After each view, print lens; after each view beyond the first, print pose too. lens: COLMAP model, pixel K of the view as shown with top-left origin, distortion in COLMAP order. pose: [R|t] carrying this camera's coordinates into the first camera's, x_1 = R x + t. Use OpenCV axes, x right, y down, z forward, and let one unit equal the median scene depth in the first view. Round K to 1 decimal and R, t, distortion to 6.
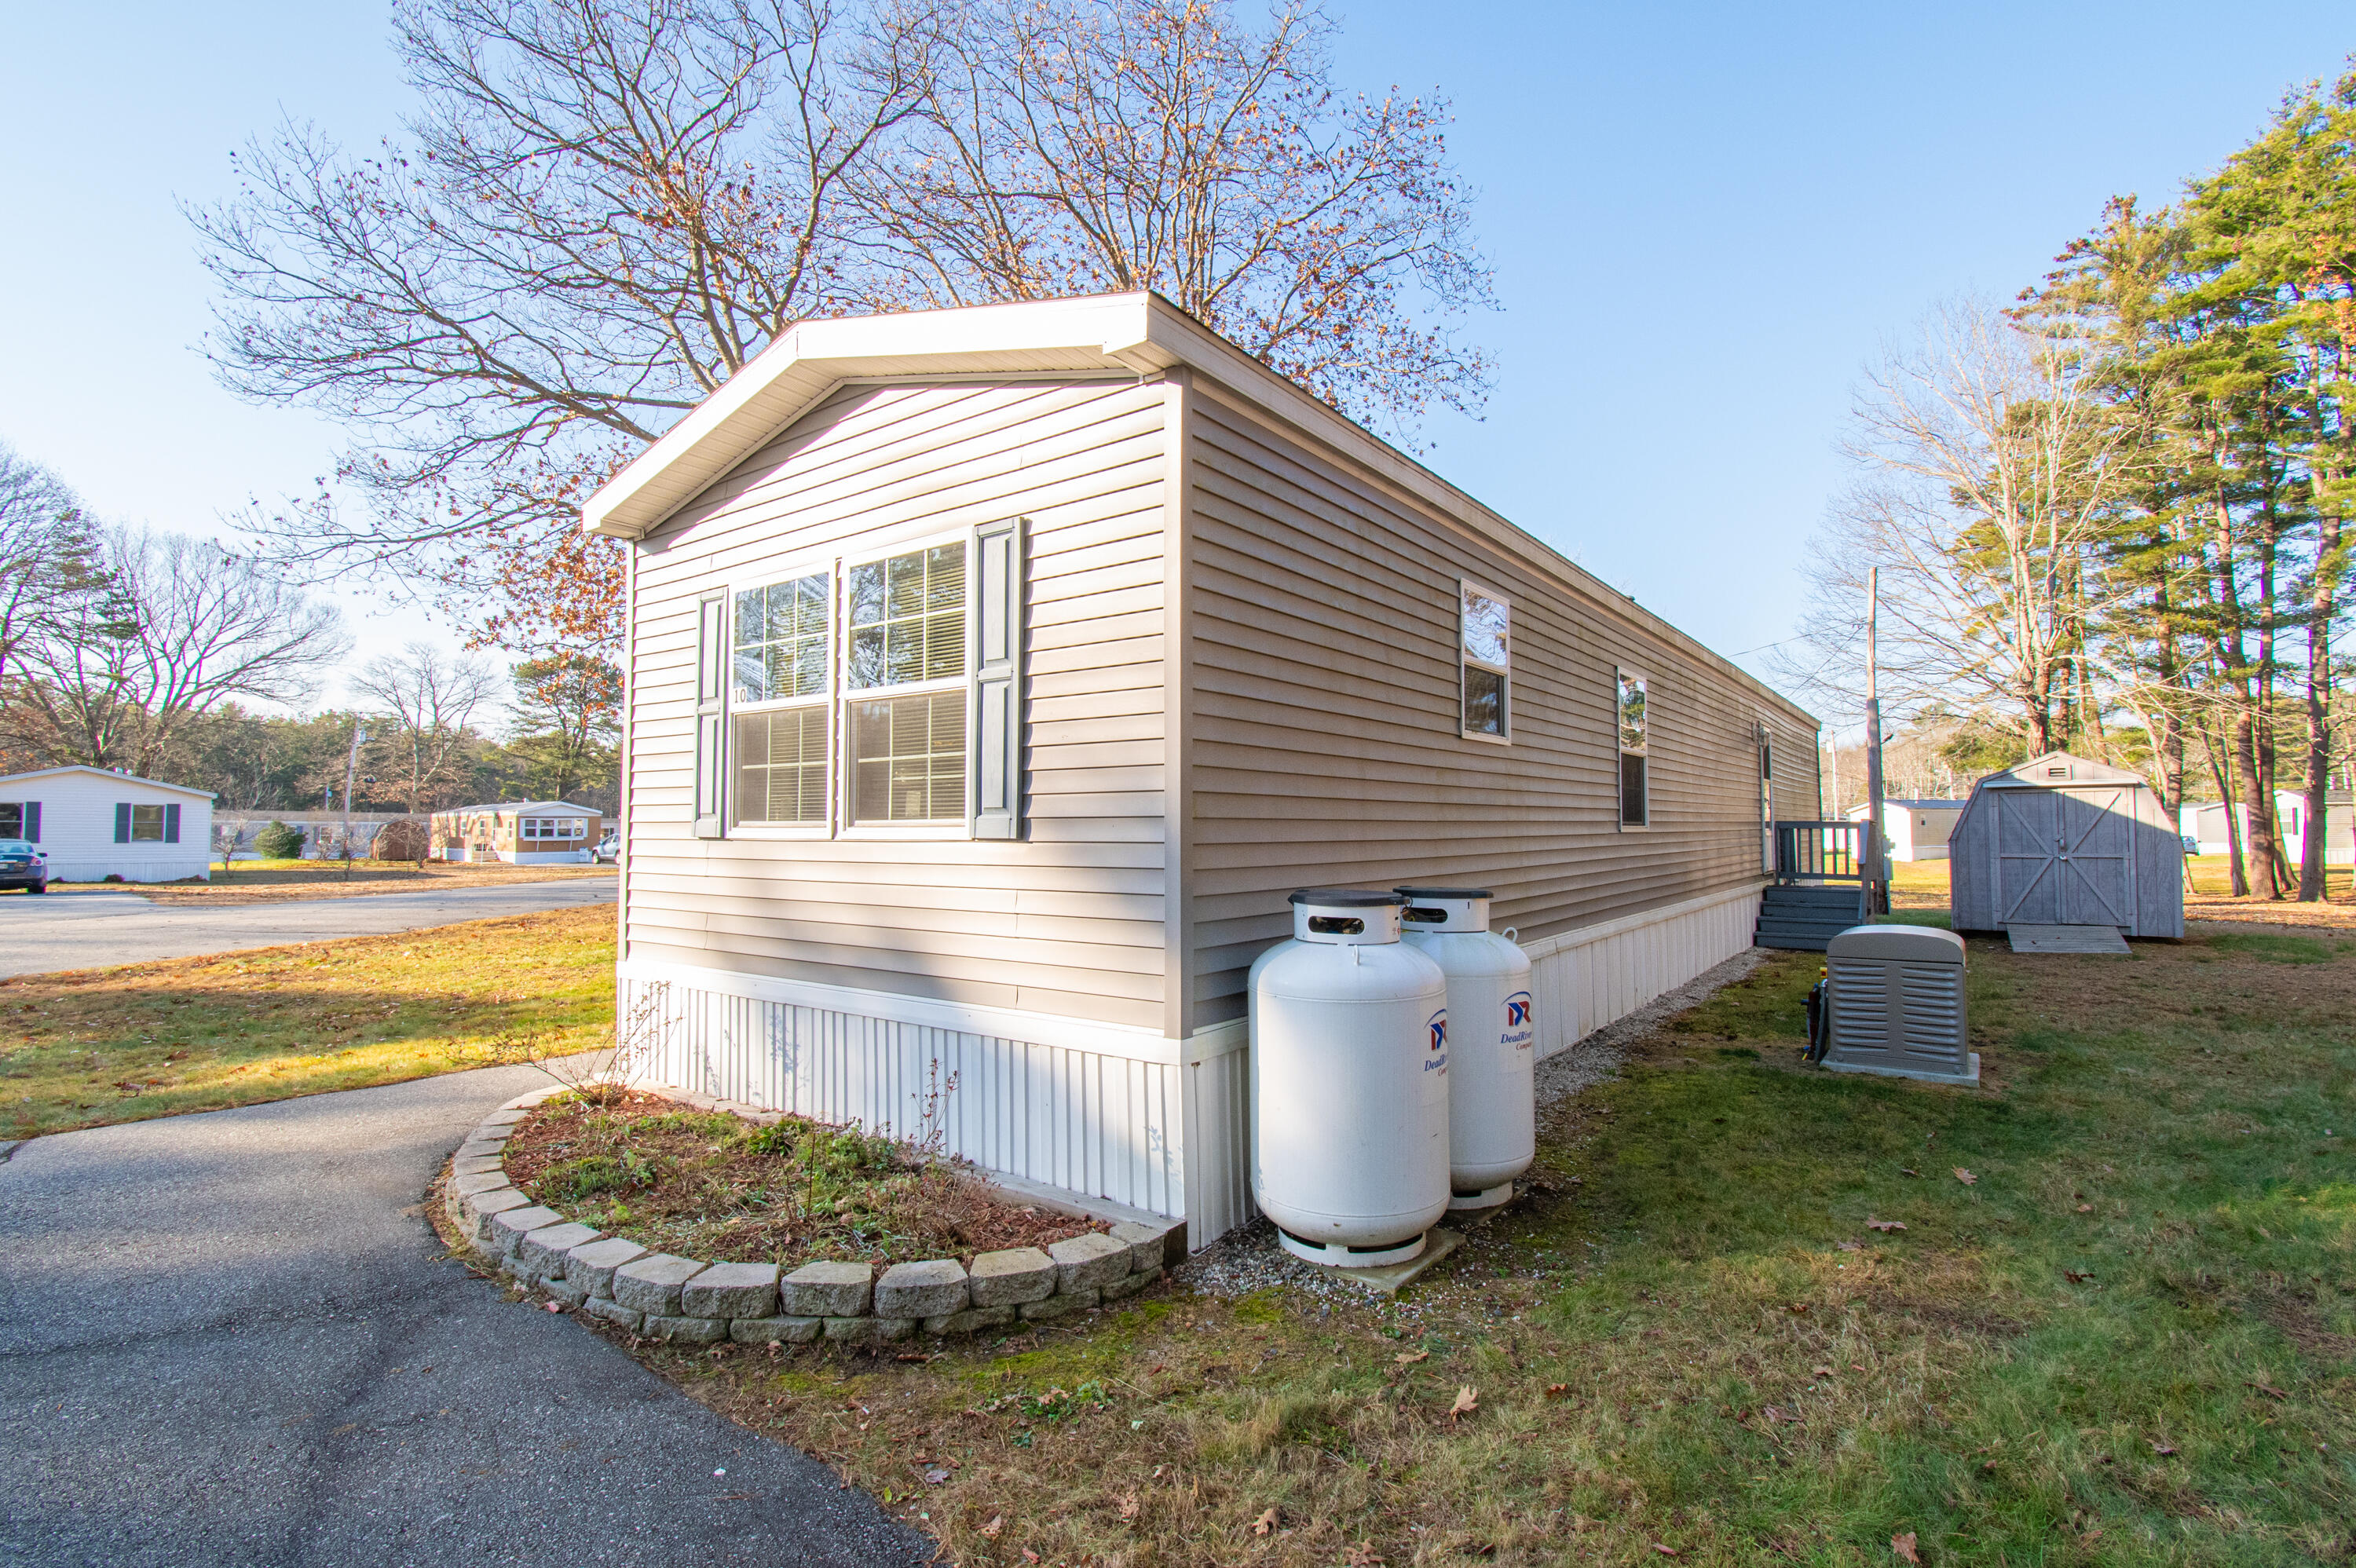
lens RADIAL K [[1068.4, 0, 1178.0], [0, 1068.4, 784.0], [0, 0, 1]] dist [0.001714, -0.015566]
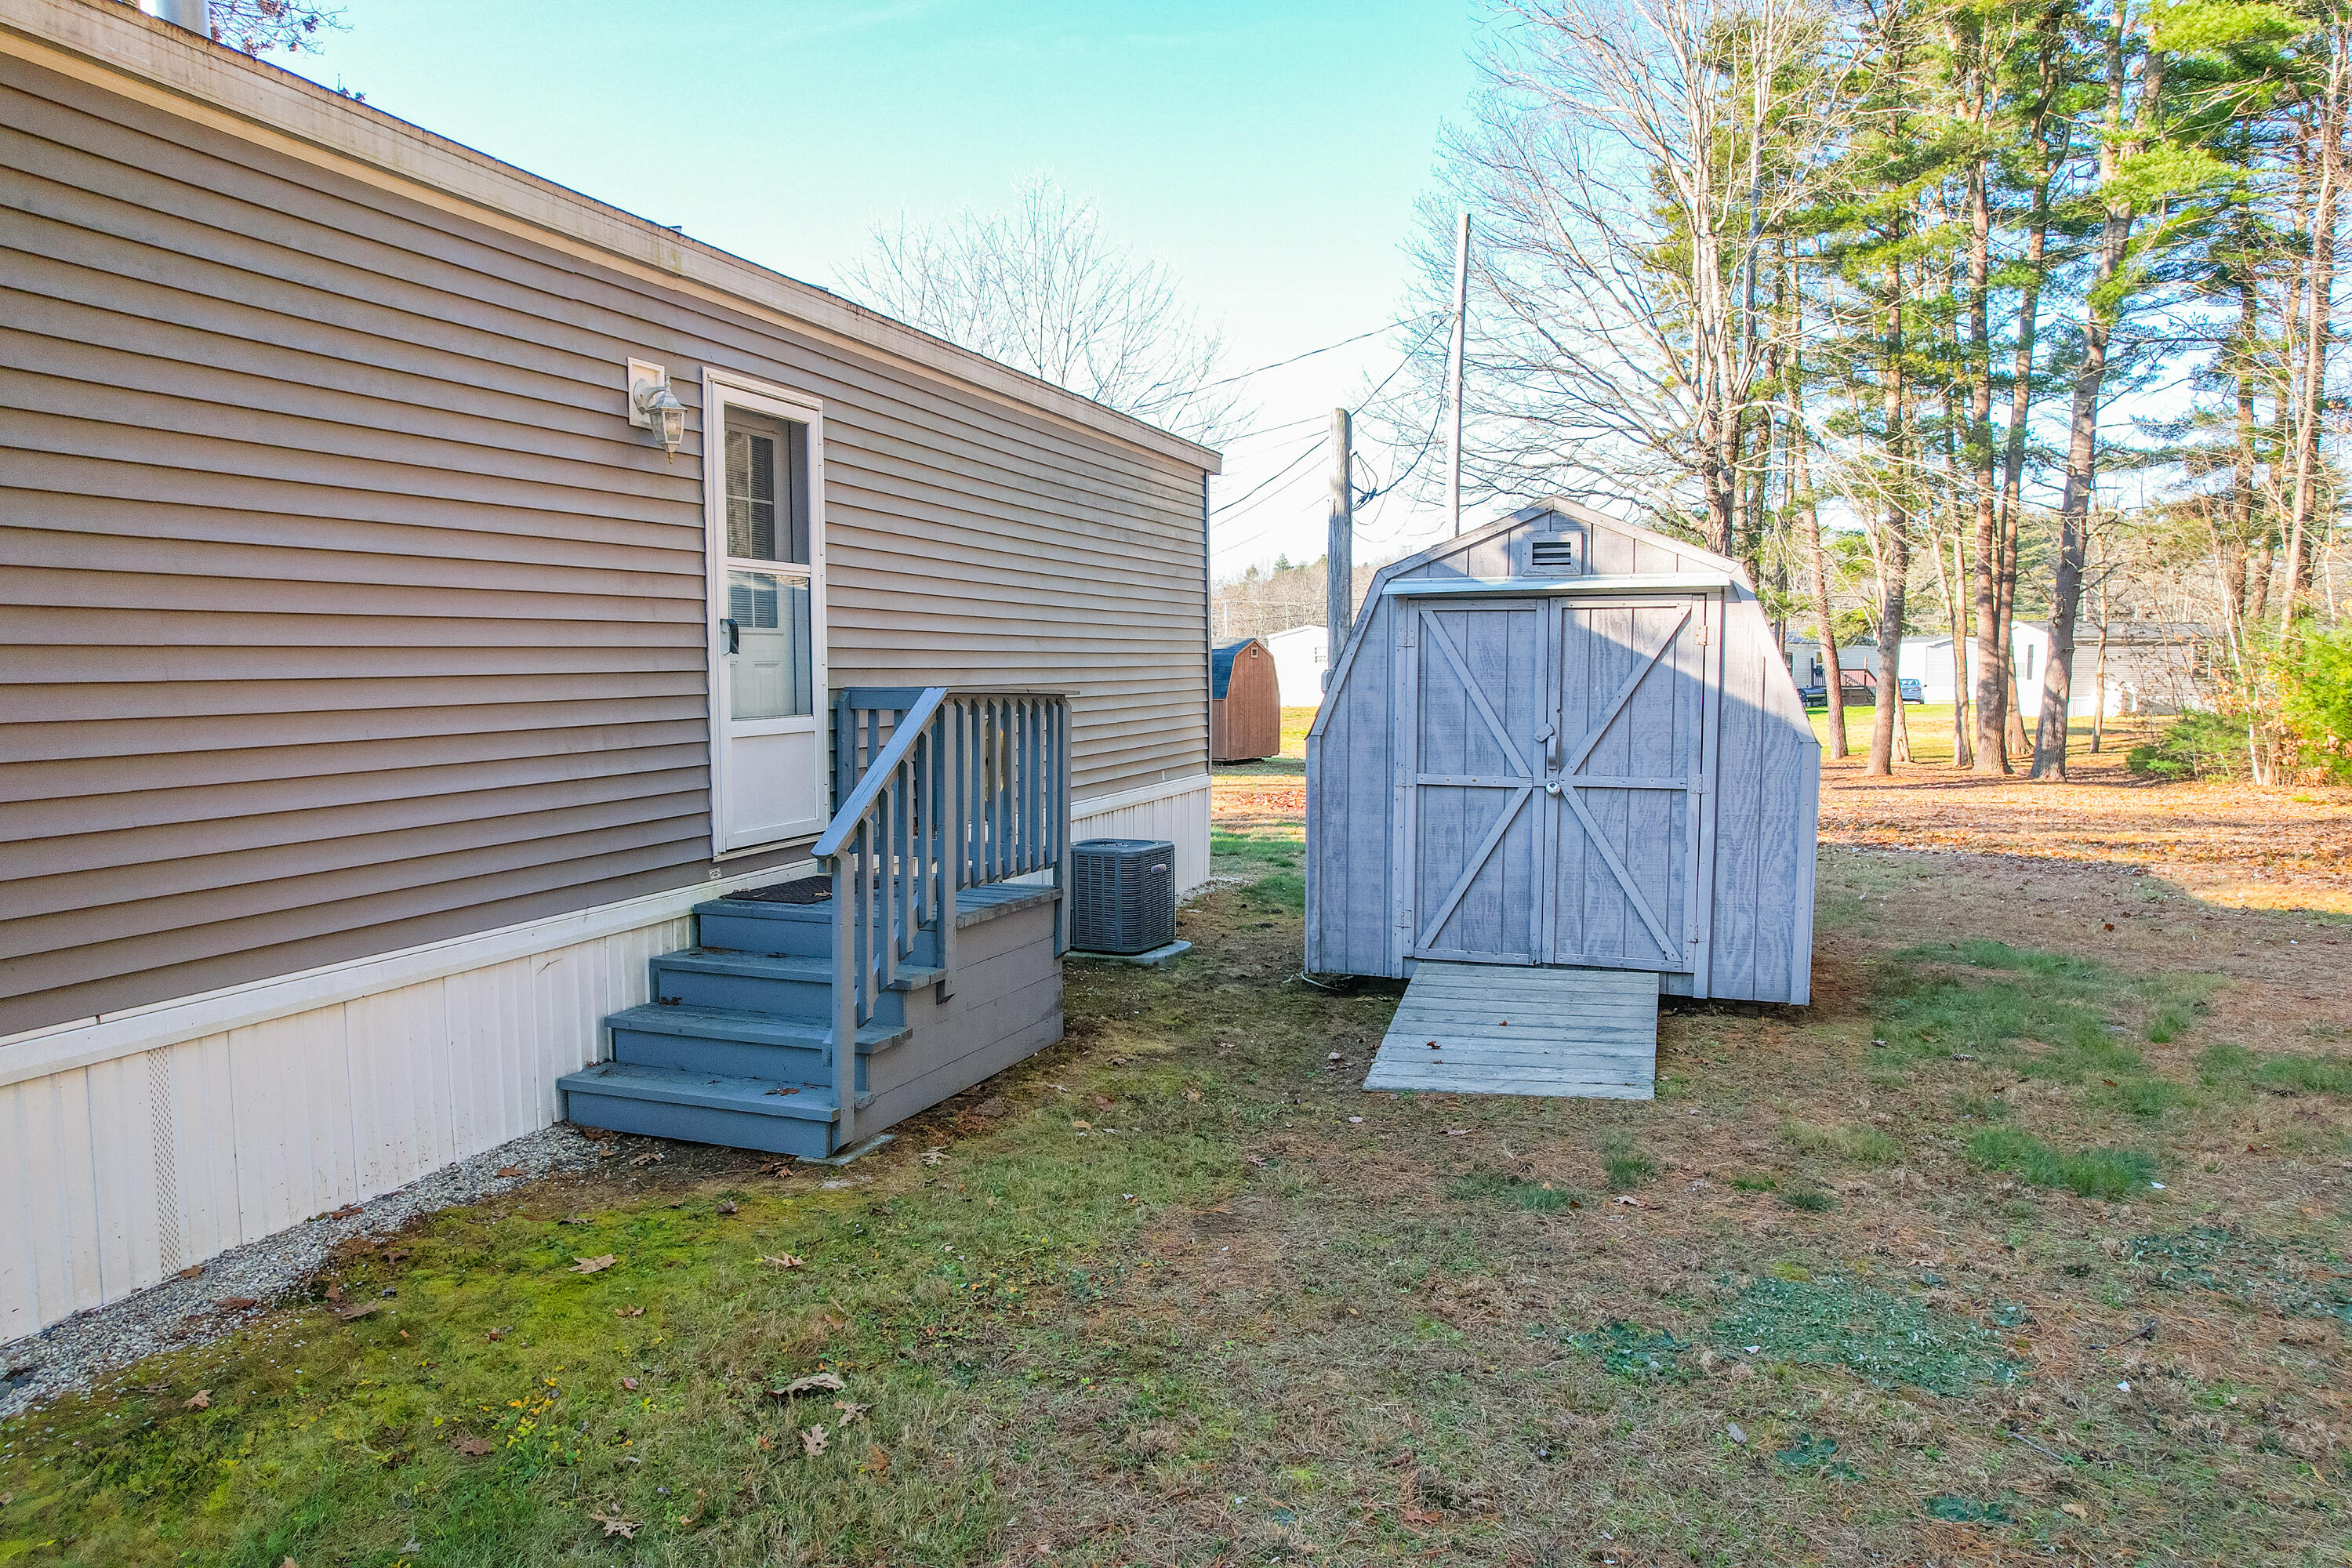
lens RADIAL K [[1489.0, 0, 1157.0], [0, 1489.0, 781.0], [0, 0, 1]] dist [-0.078713, 0.075836]
pose [[0.960294, -0.022932, 0.278047, 0.535794], [-0.010581, 0.992905, 0.118436, 0.007710], [-0.278790, -0.116675, 0.953238, 0.526438]]
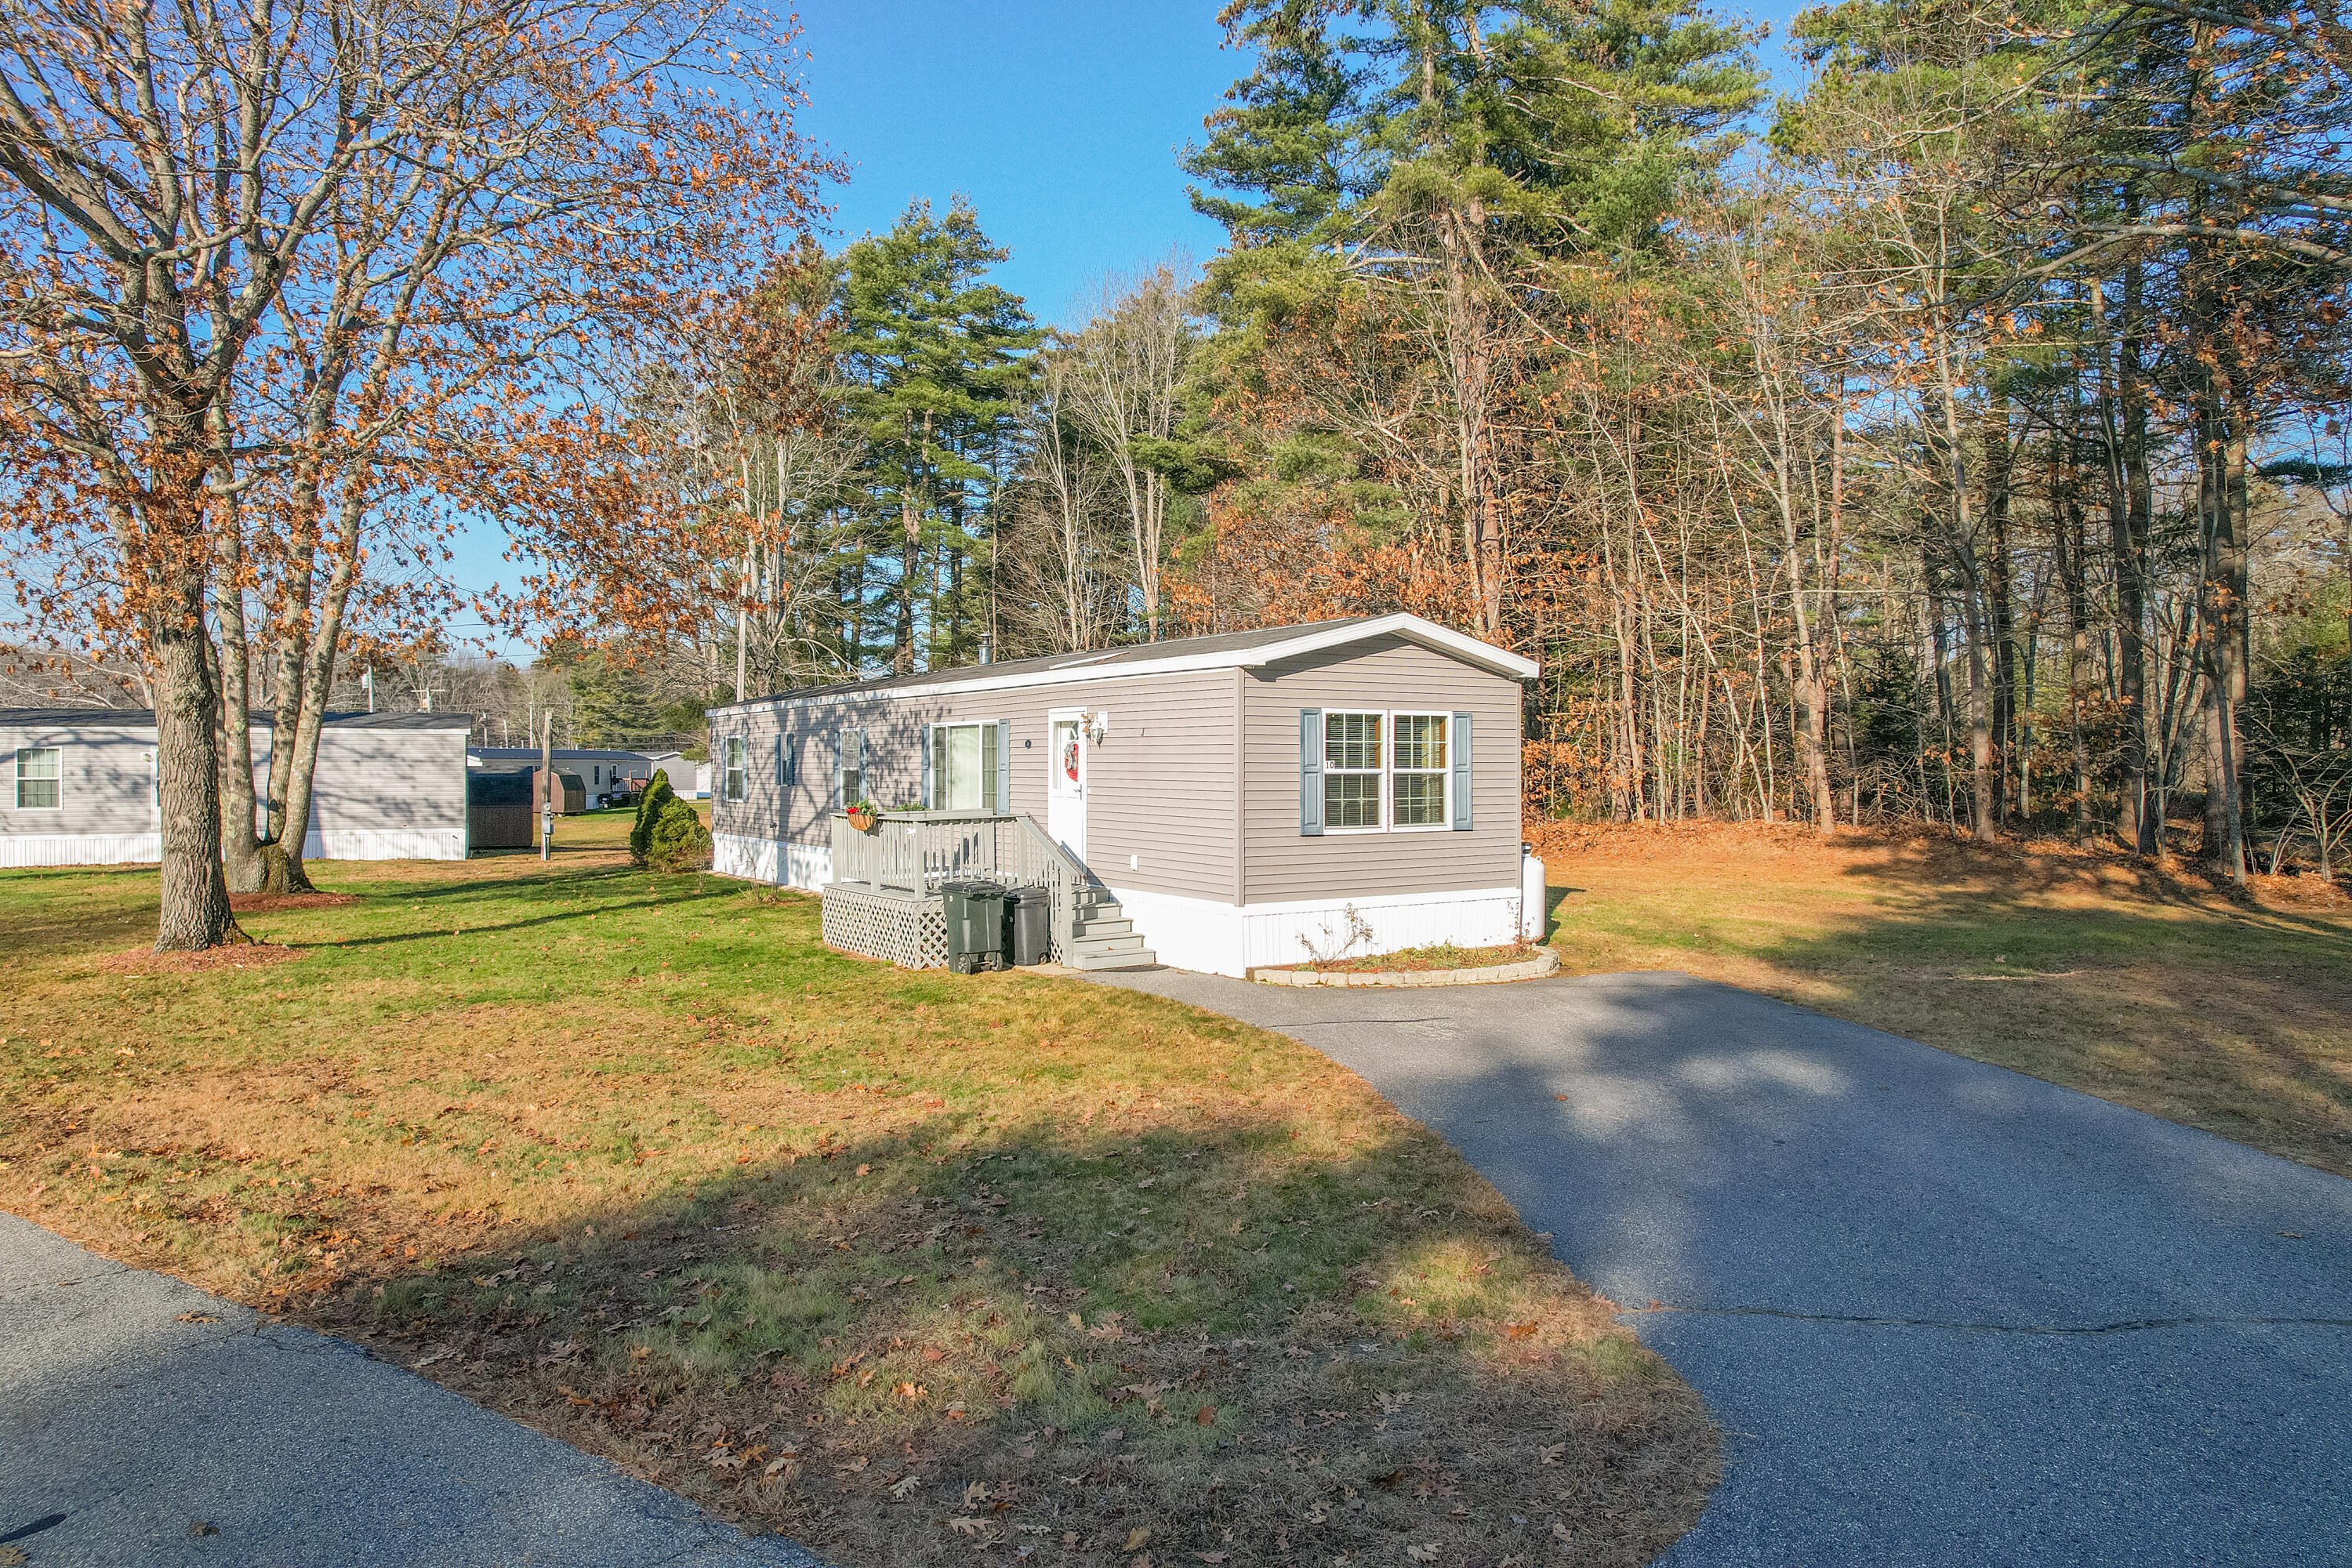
lens RADIAL K [[1489.0, 0, 1157.0], [0, 1489.0, 781.0], [0, 0, 1]] dist [-0.078713, 0.075836]
pose [[0.363856, -0.010187, 0.931400, -1.229314], [-0.031653, 0.999227, 0.023294, -0.041689], [-0.930917, -0.037957, 0.363252, 0.105442]]
